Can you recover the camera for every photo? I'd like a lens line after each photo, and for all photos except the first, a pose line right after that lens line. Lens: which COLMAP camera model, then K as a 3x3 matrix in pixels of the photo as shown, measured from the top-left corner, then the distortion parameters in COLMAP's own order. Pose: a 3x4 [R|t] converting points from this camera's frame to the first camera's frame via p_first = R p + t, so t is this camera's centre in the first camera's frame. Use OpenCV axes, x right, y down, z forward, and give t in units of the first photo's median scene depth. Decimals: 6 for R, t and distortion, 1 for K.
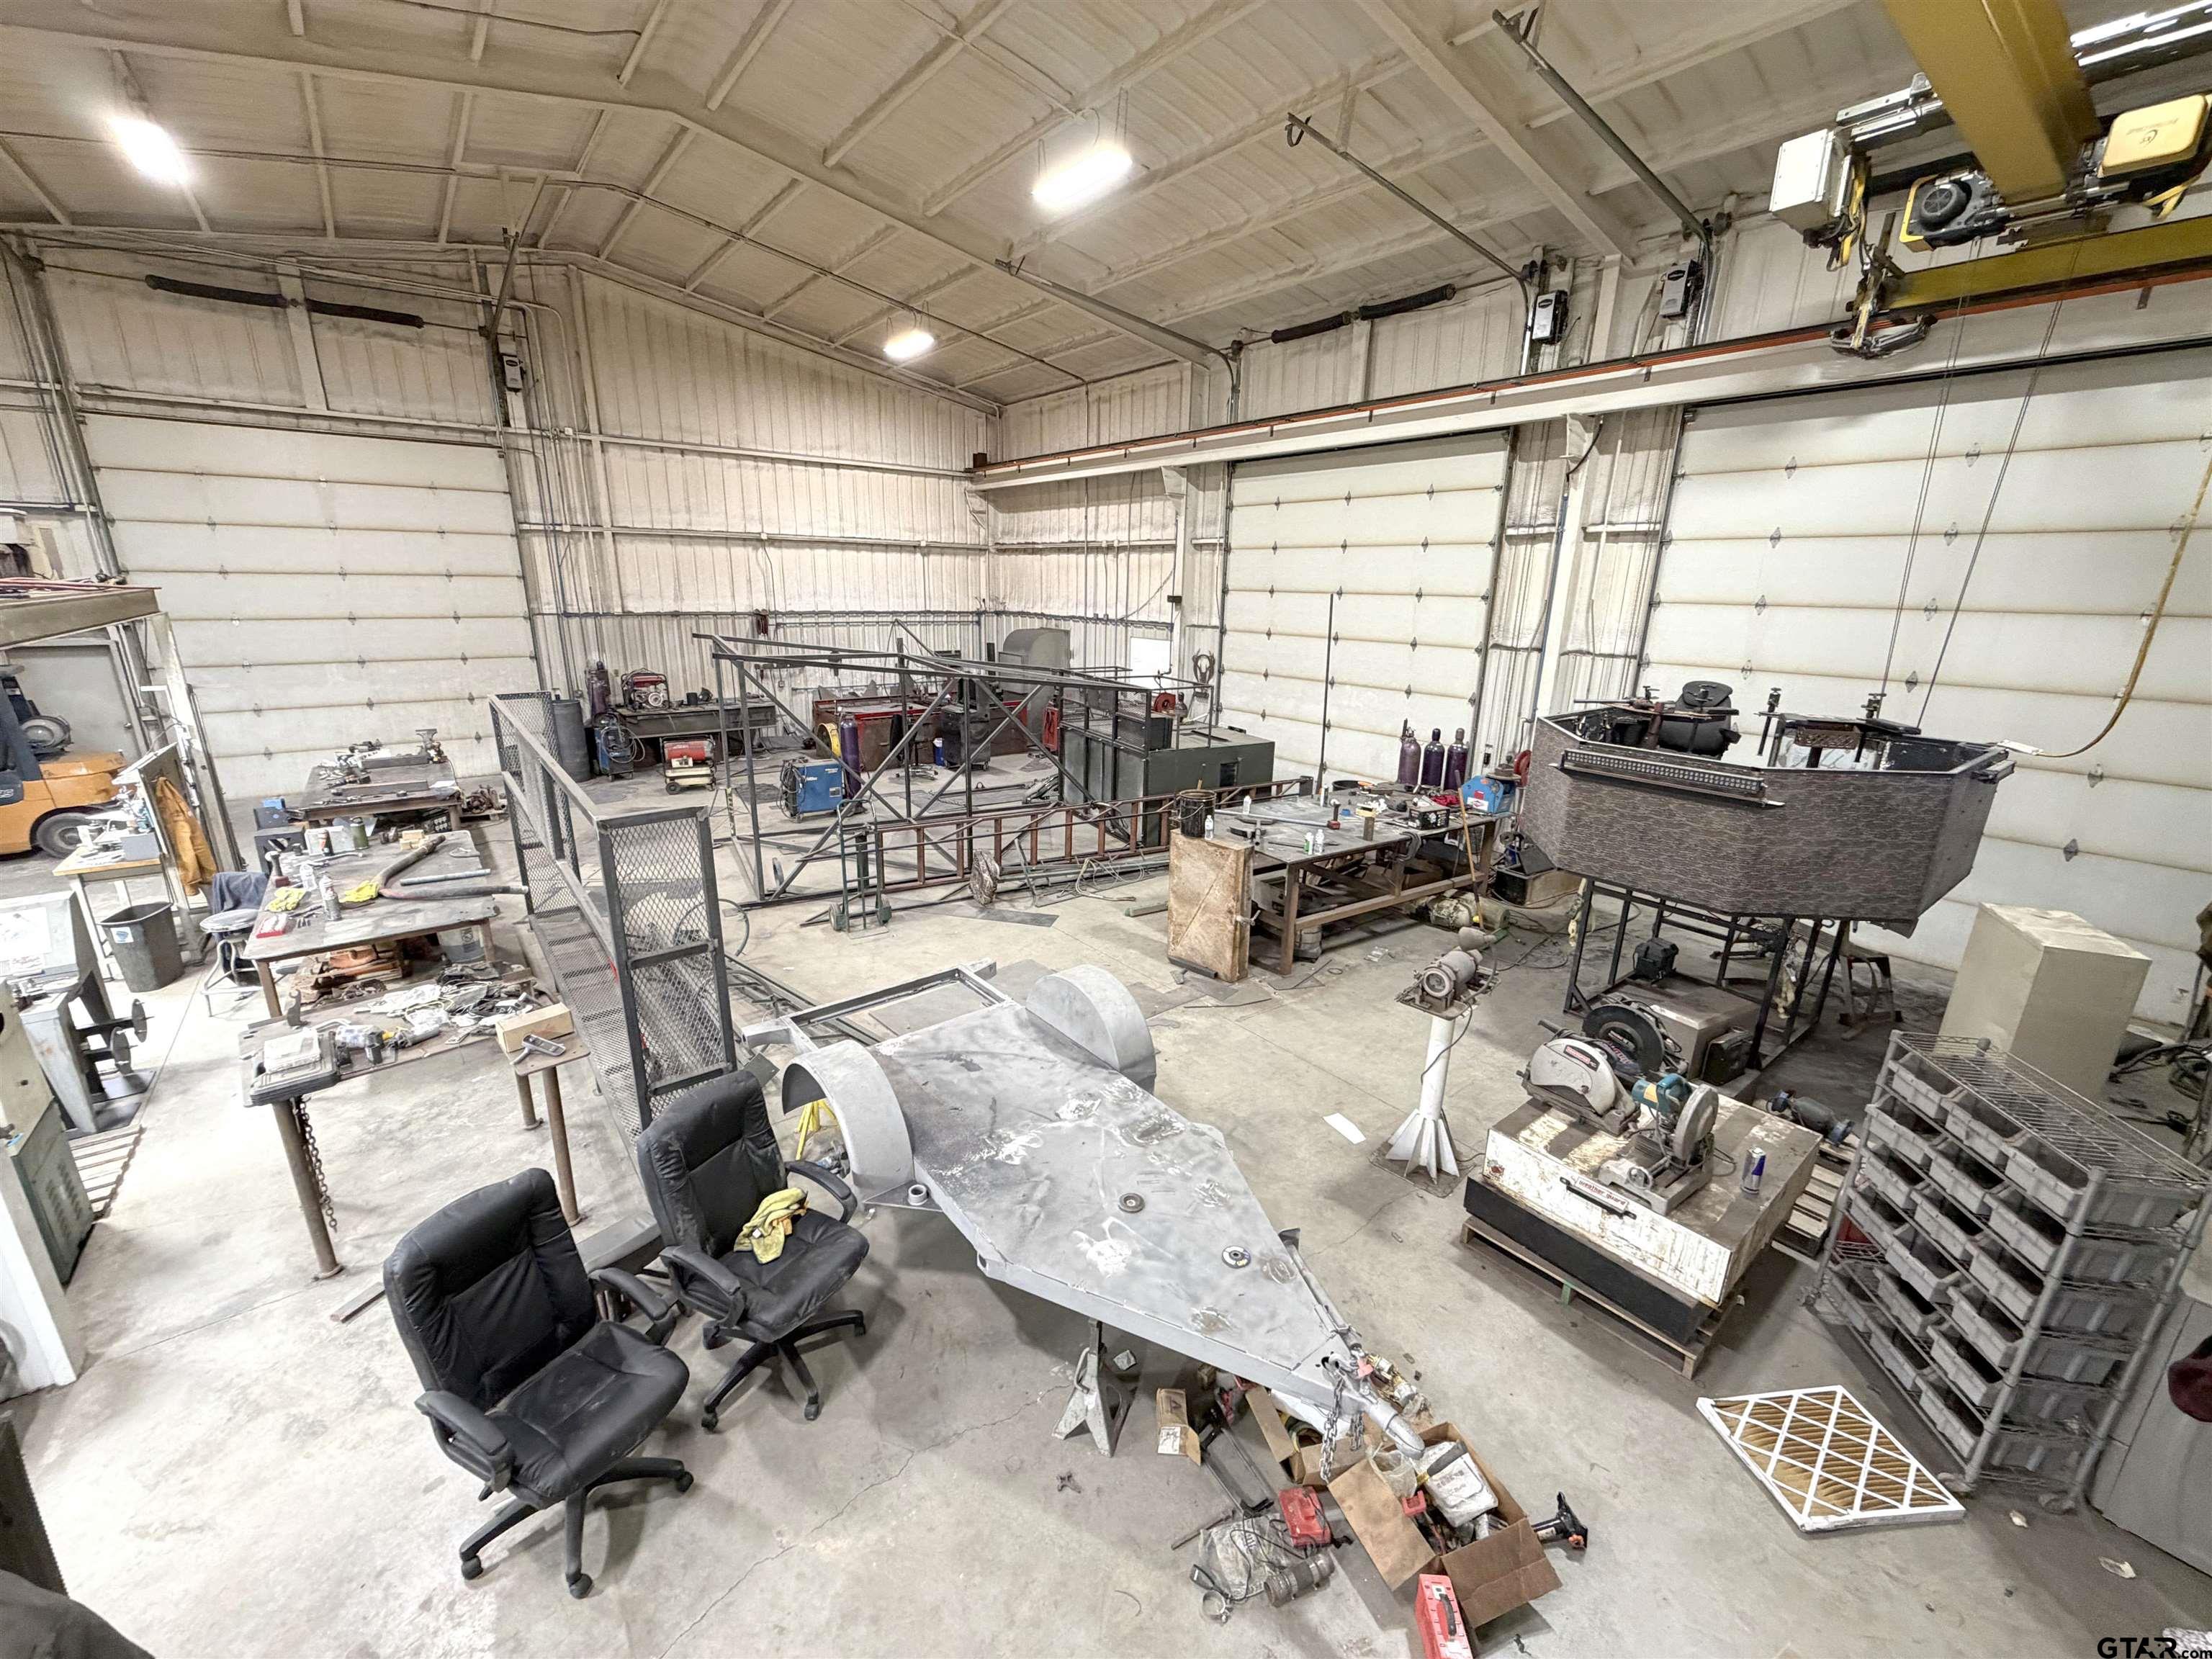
lens RADIAL K [[887.0, 0, 1109.5], [0, 887.0, 833.2], [0, 0, 1]] dist [-0.015248, -0.000466]
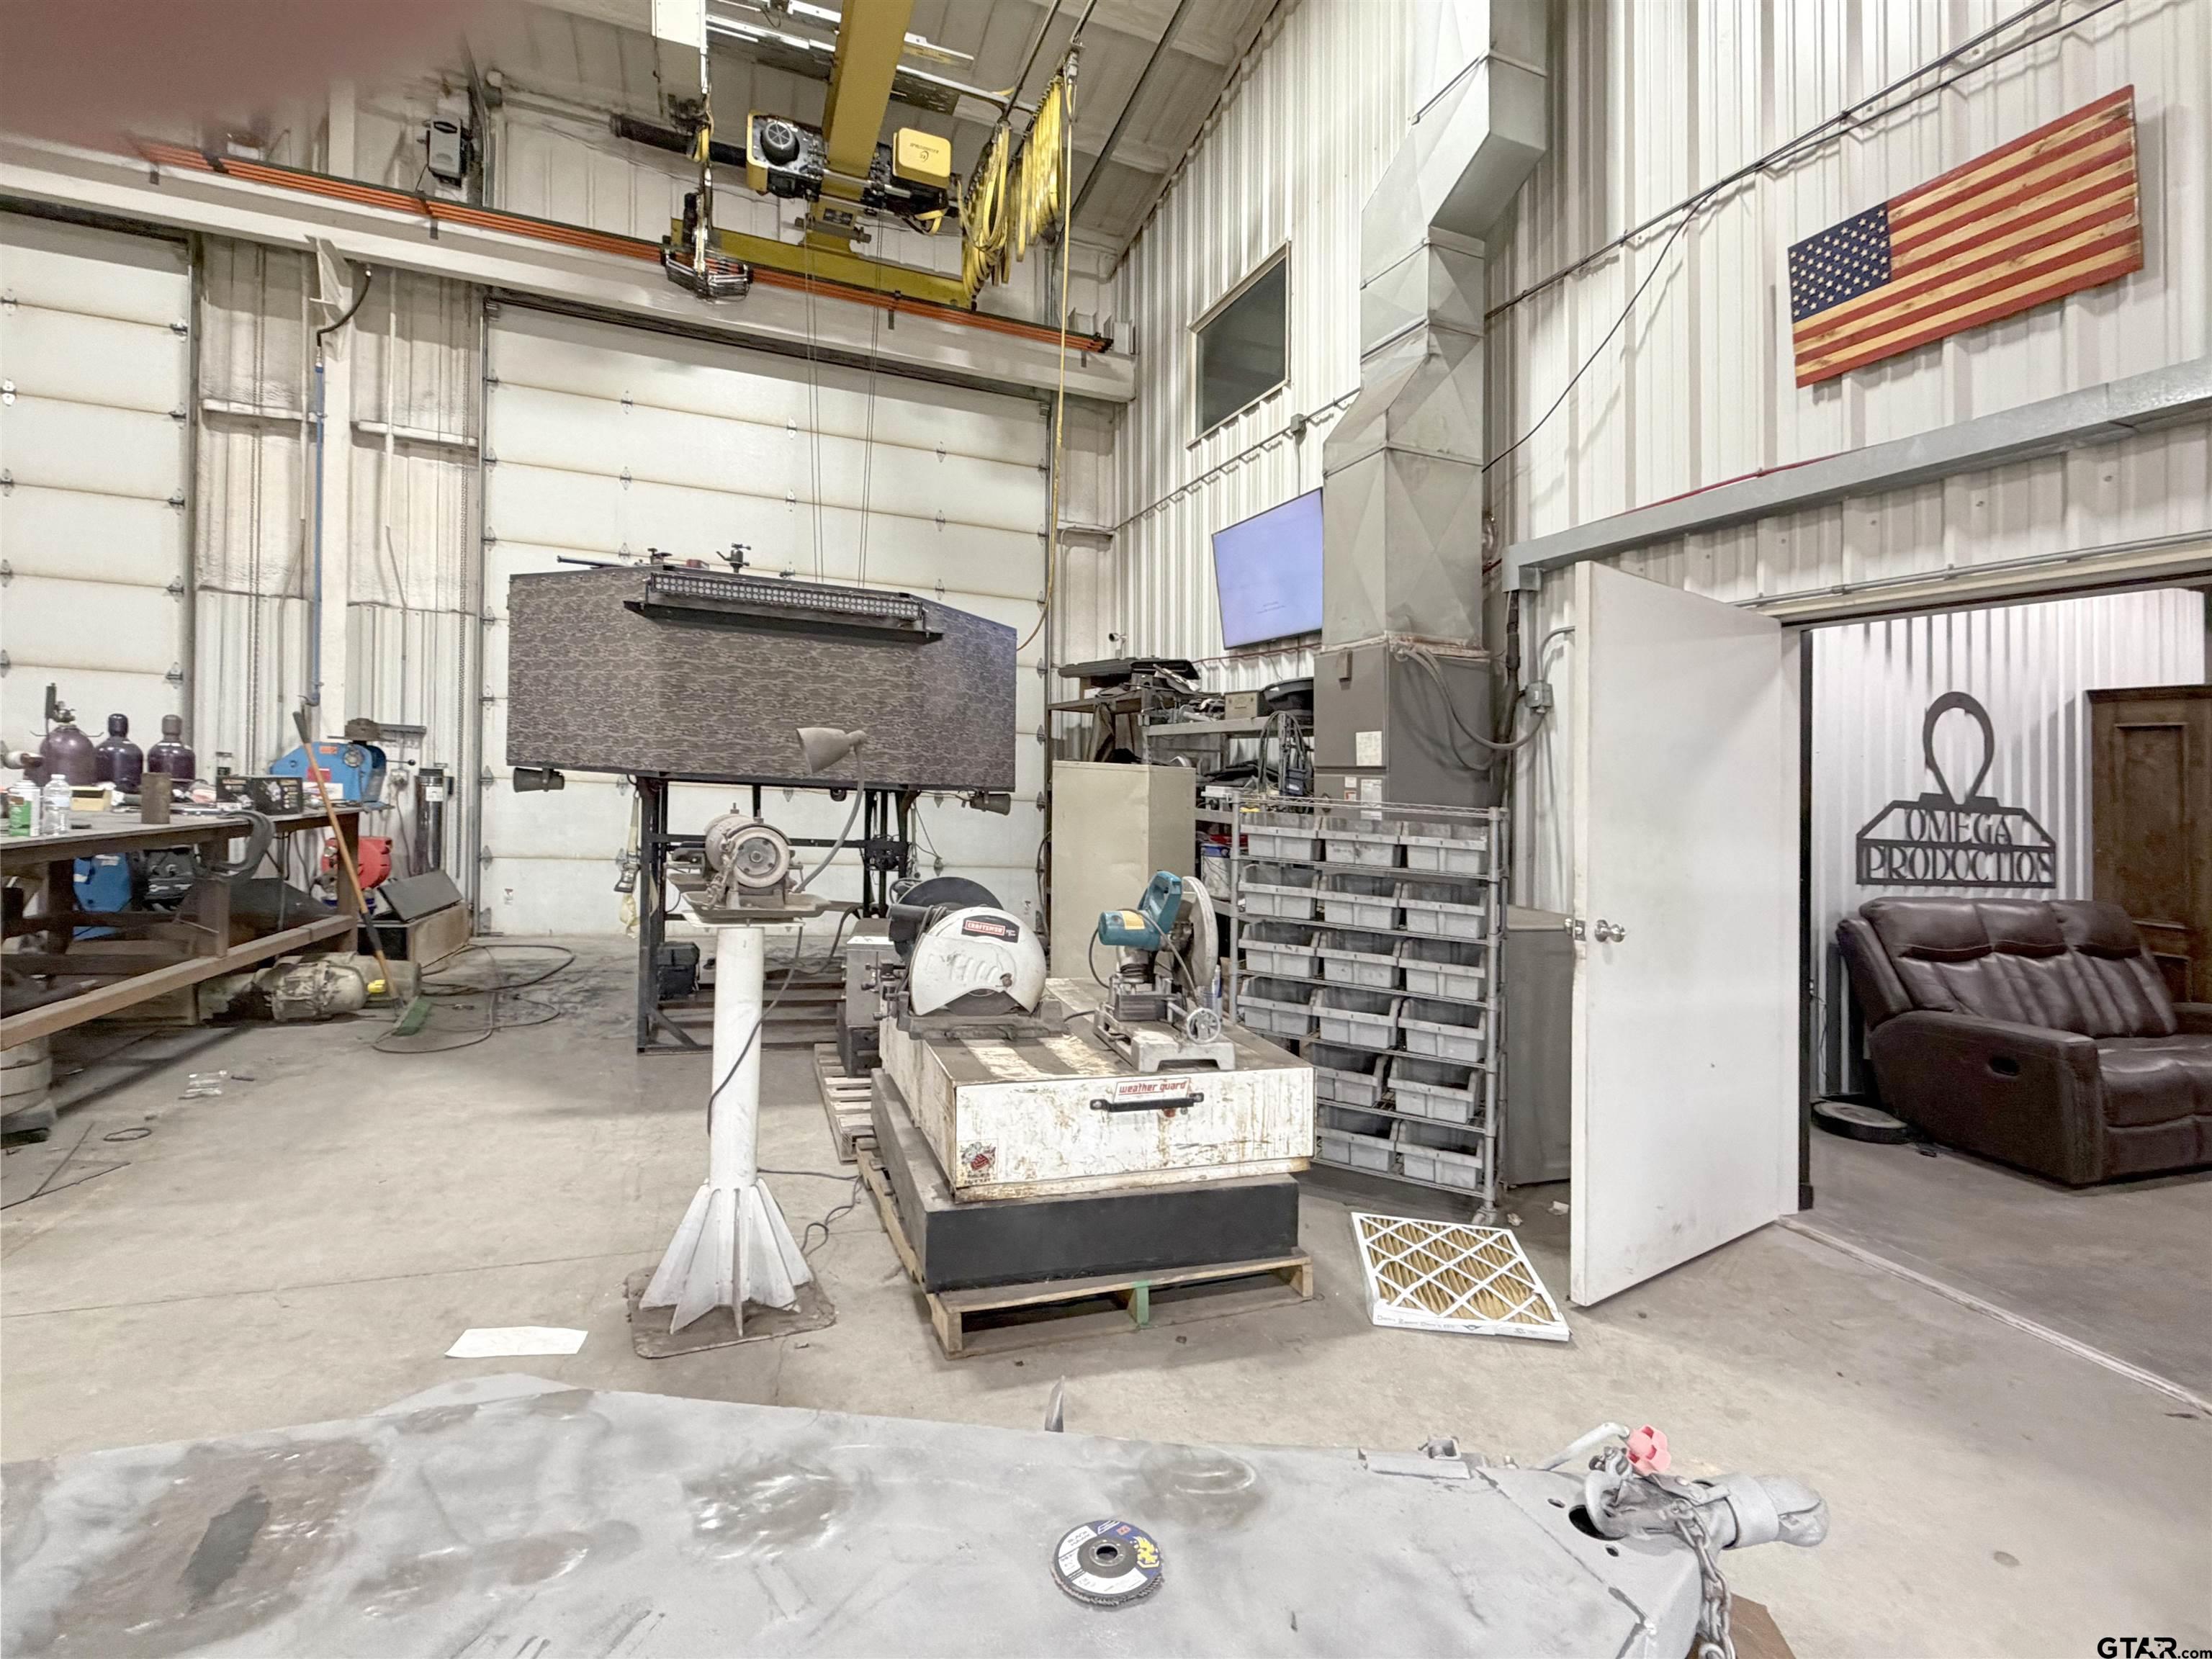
lens RADIAL K [[1059.6, 0, 1102.2], [0, 1059.6, 784.6], [0, 0, 1]] dist [-0.002730, -0.001093]
pose [[0.295207, 0.000720, 0.955433, -0.062054], [0.221359, 0.972739, -0.069127, 0.107668], [-0.929437, 0.231900, 0.287000, 0.335720]]
